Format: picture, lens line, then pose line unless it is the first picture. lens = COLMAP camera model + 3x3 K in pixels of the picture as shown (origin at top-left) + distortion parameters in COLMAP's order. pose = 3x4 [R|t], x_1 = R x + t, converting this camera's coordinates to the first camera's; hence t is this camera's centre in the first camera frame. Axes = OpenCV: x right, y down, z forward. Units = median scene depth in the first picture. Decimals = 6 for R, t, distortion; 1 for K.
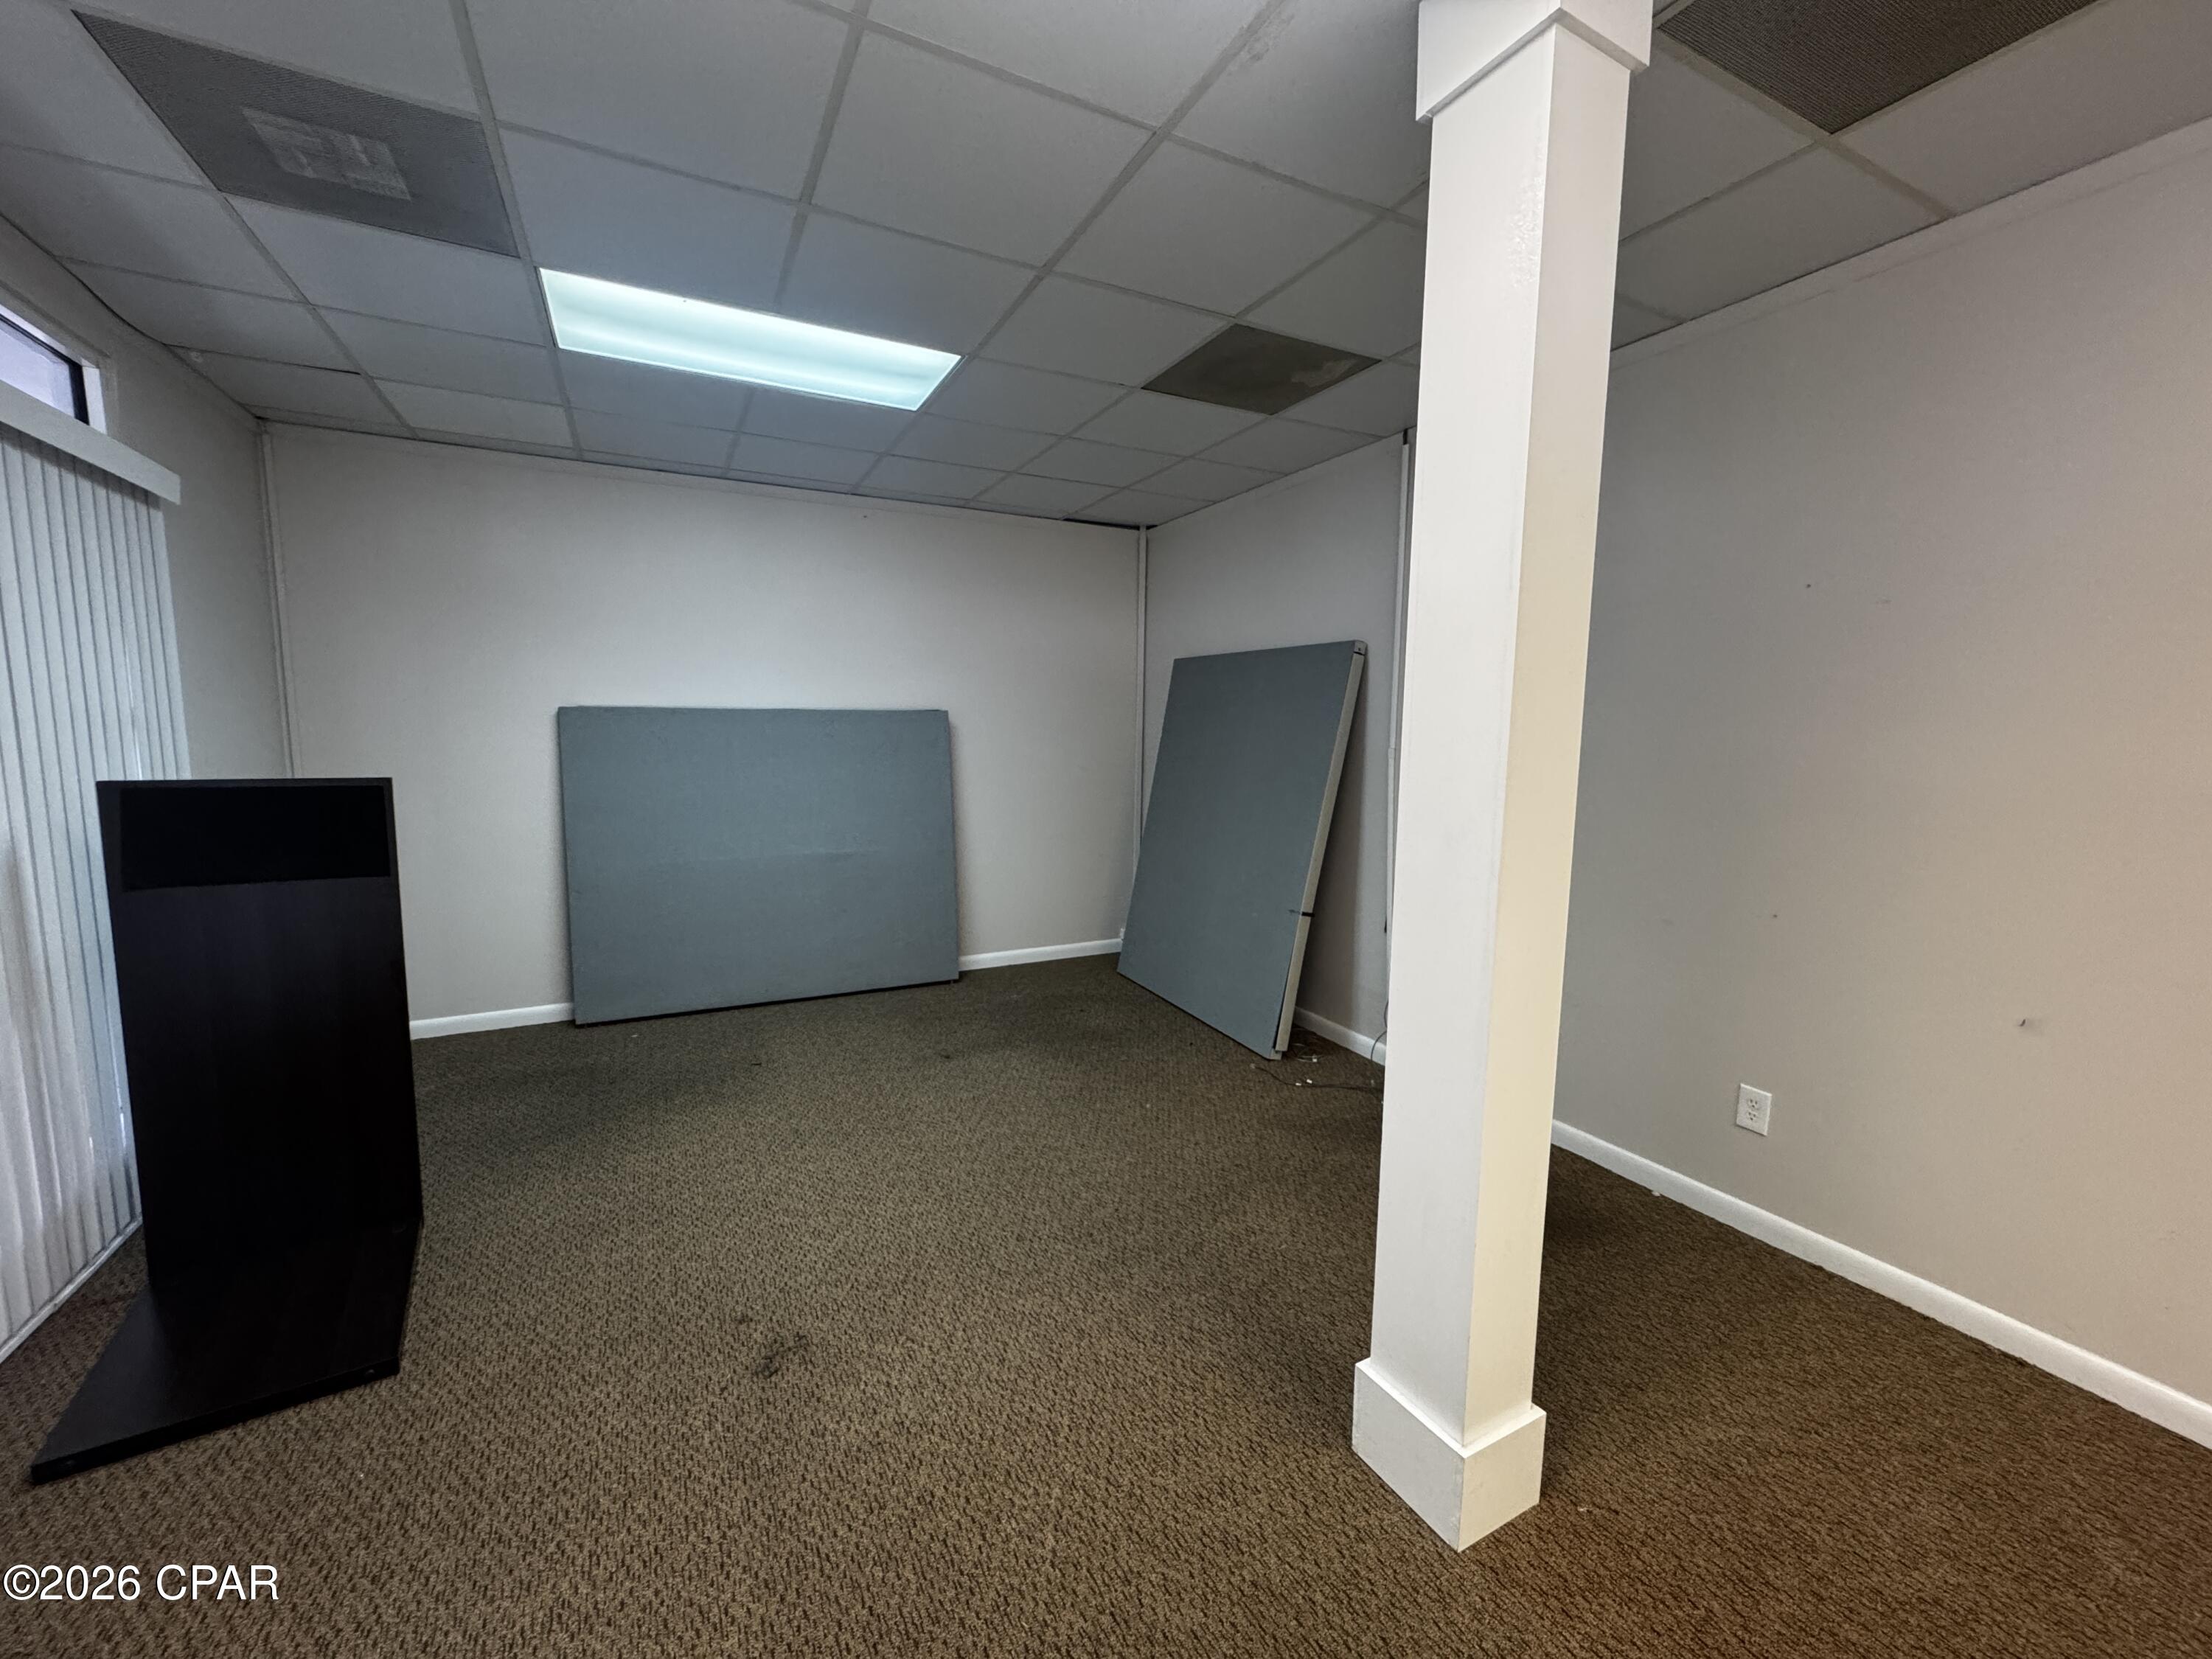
lens RADIAL K [[887.7, 0, 1096.5], [0, 887.7, 824.7], [0, 0, 1]] dist [-0.004244, 0.000671]
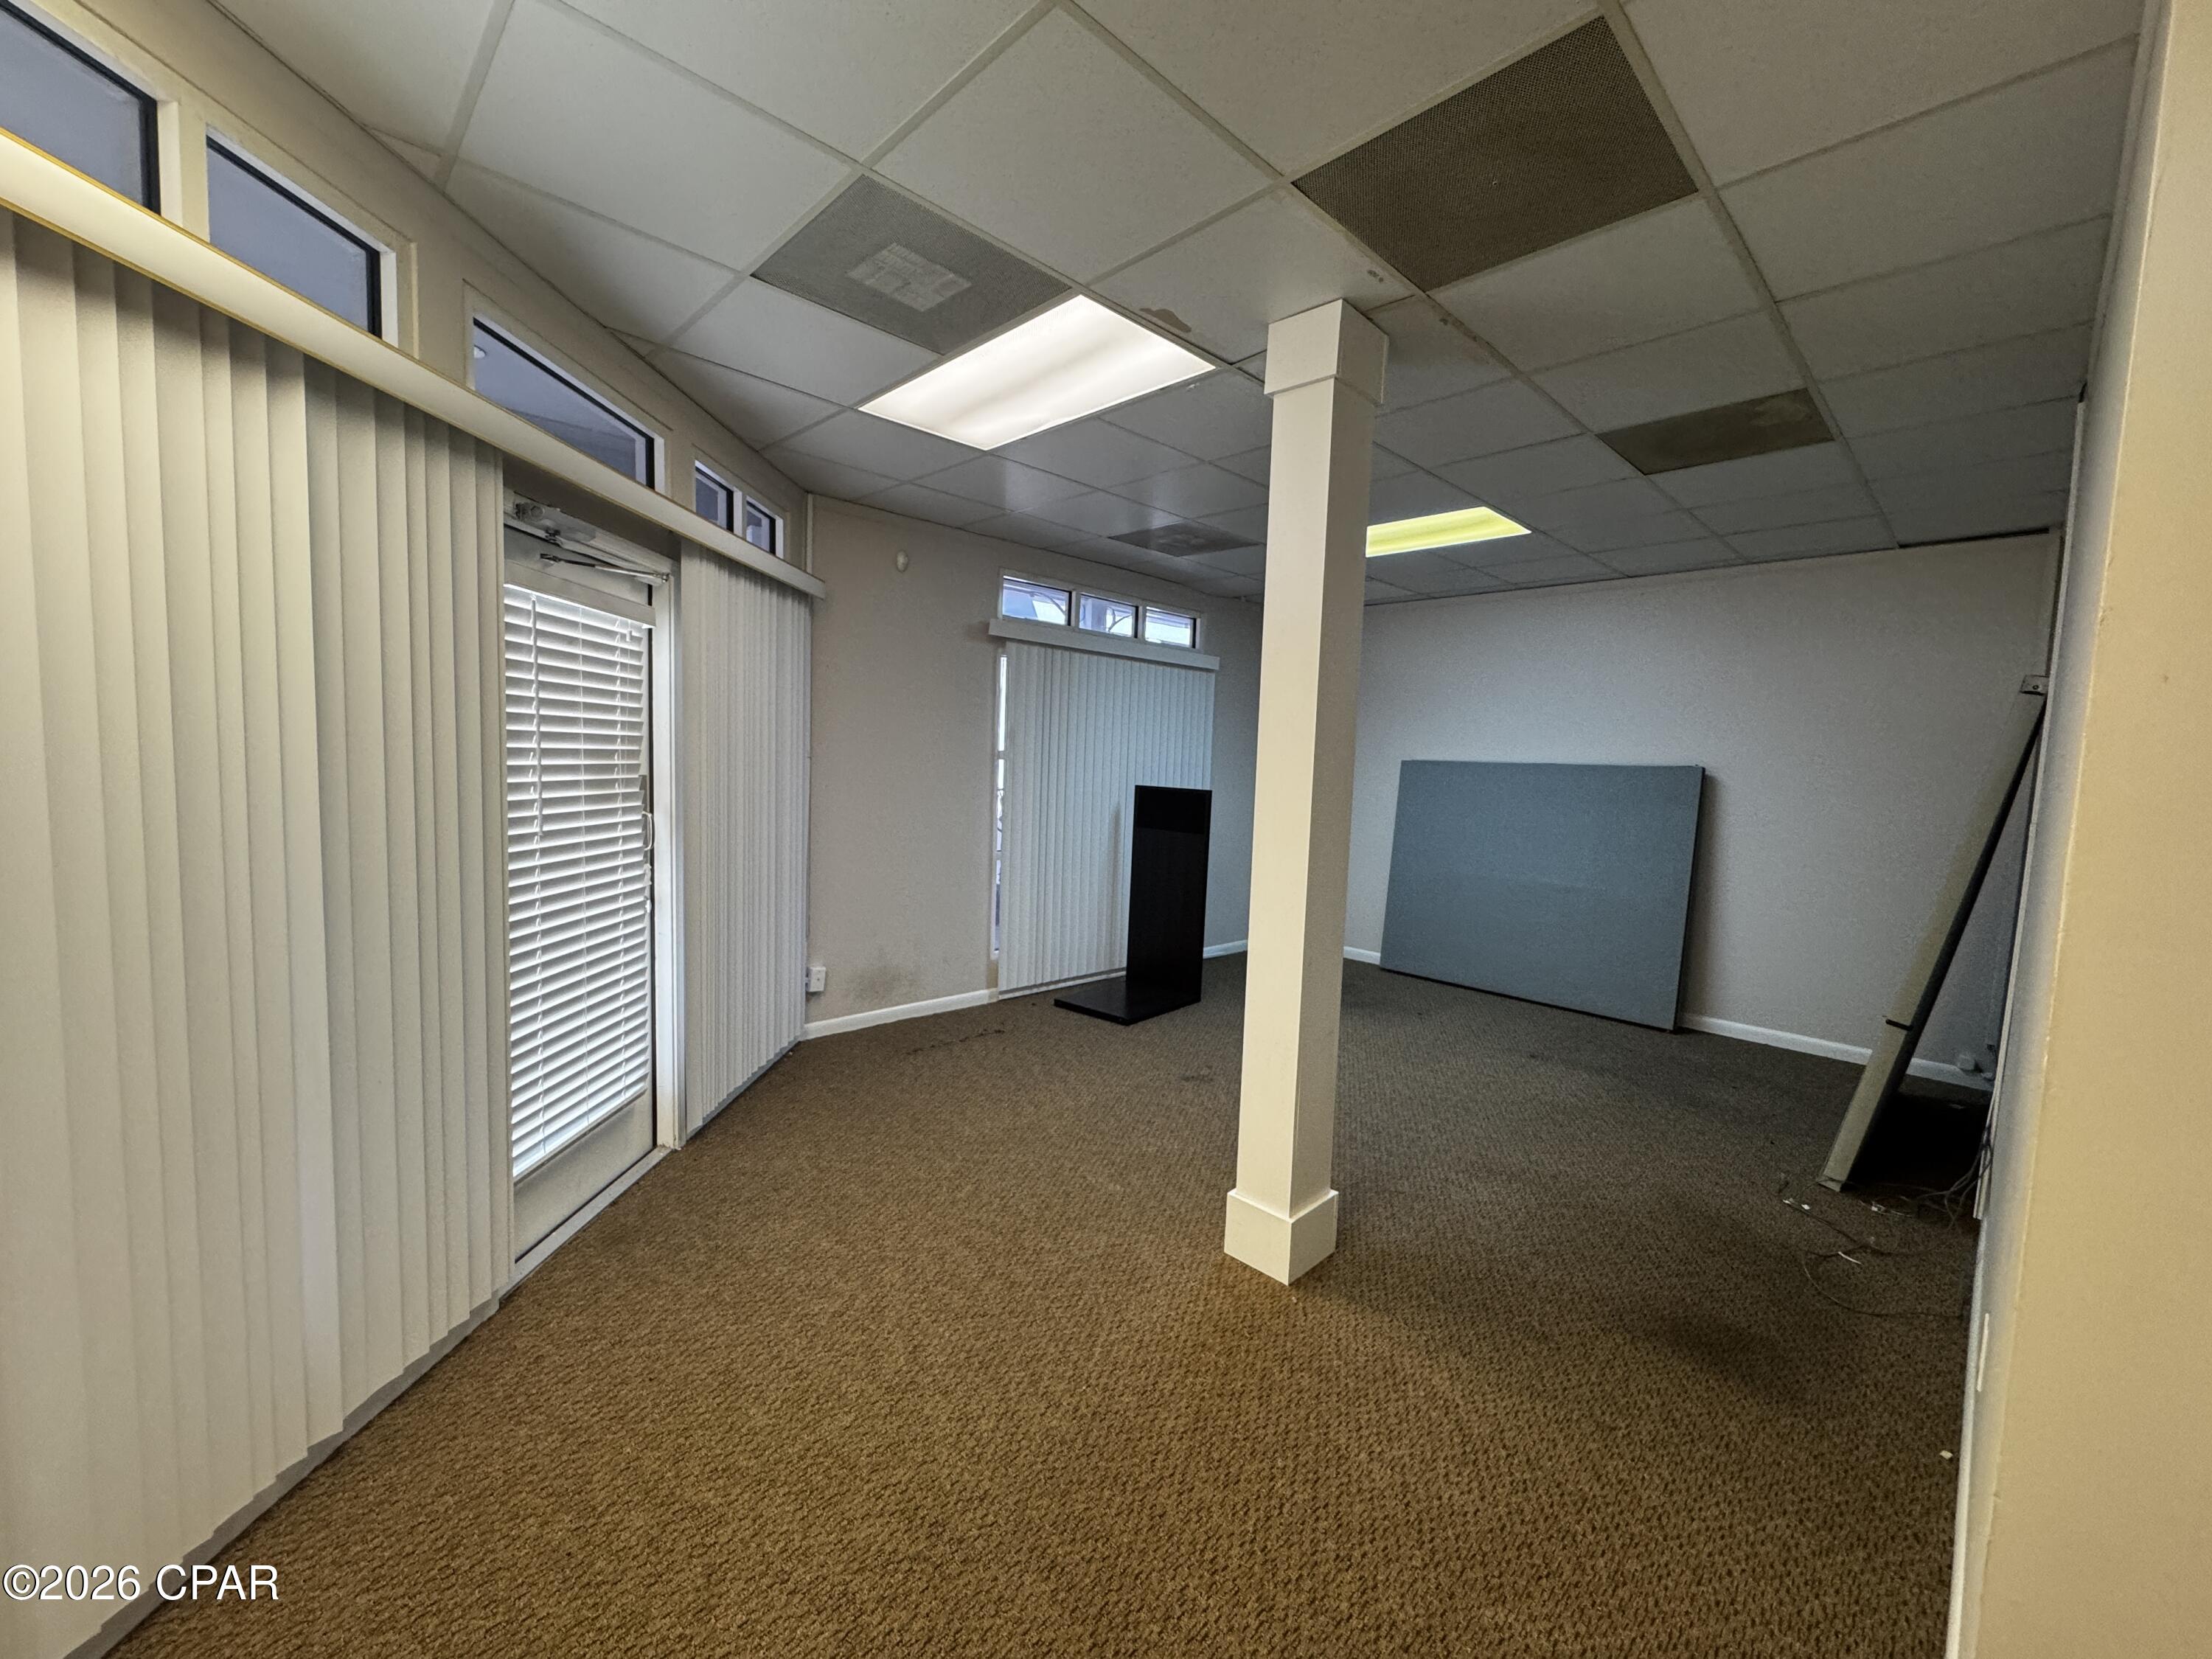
lens RADIAL K [[887.7, 0, 1105.1], [0, 887.7, 835.3], [0, 0, 1]] dist [-0.004244, 0.000671]
pose [[0.287719, 0.084907, -0.953944, 1.343853], [-0.138344, 0.989300, 0.046327, -0.008972], [0.947670, 0.118643, 0.296387, 0.132896]]
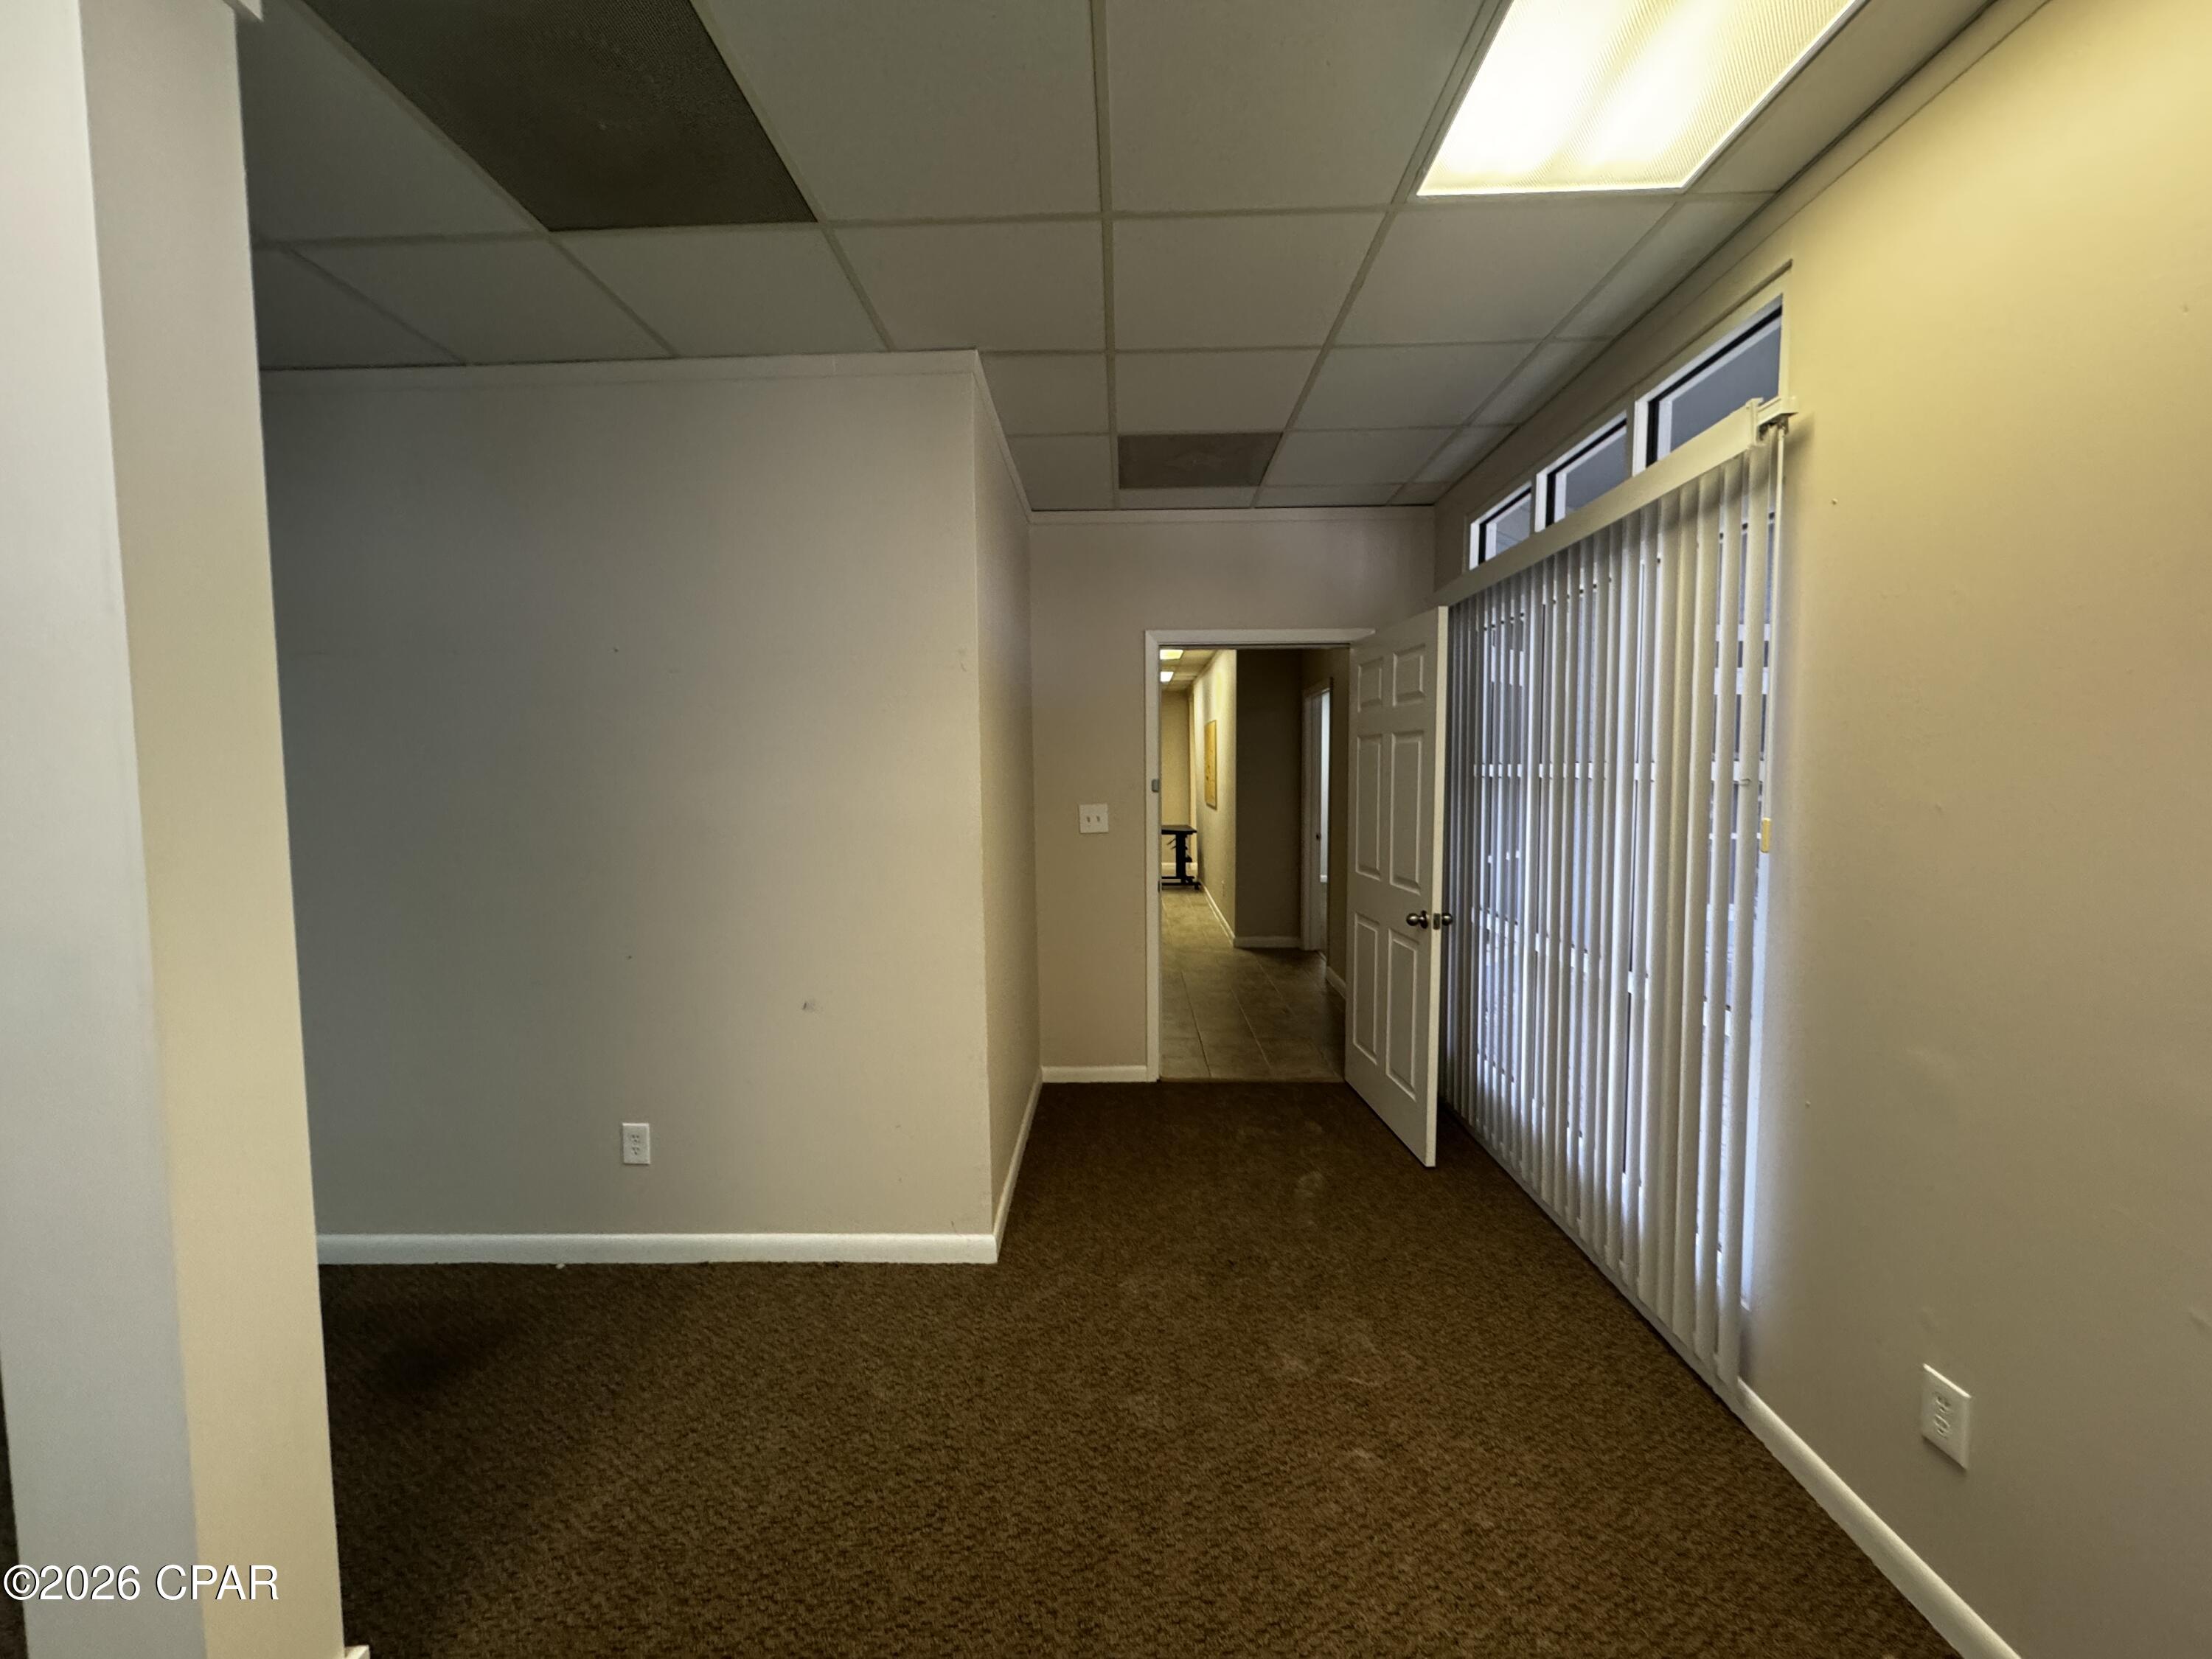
lens RADIAL K [[887.7, 0, 1103.2], [0, 887.7, 823.4], [0, 0, 1]] dist [-0.004244, 0.000671]
pose [[0.477236, -0.069056, 0.876058, 0.132583], [0.118314, 0.992880, 0.013813, -0.002931], [-0.870774, 0.097058, 0.482008, -0.024361]]
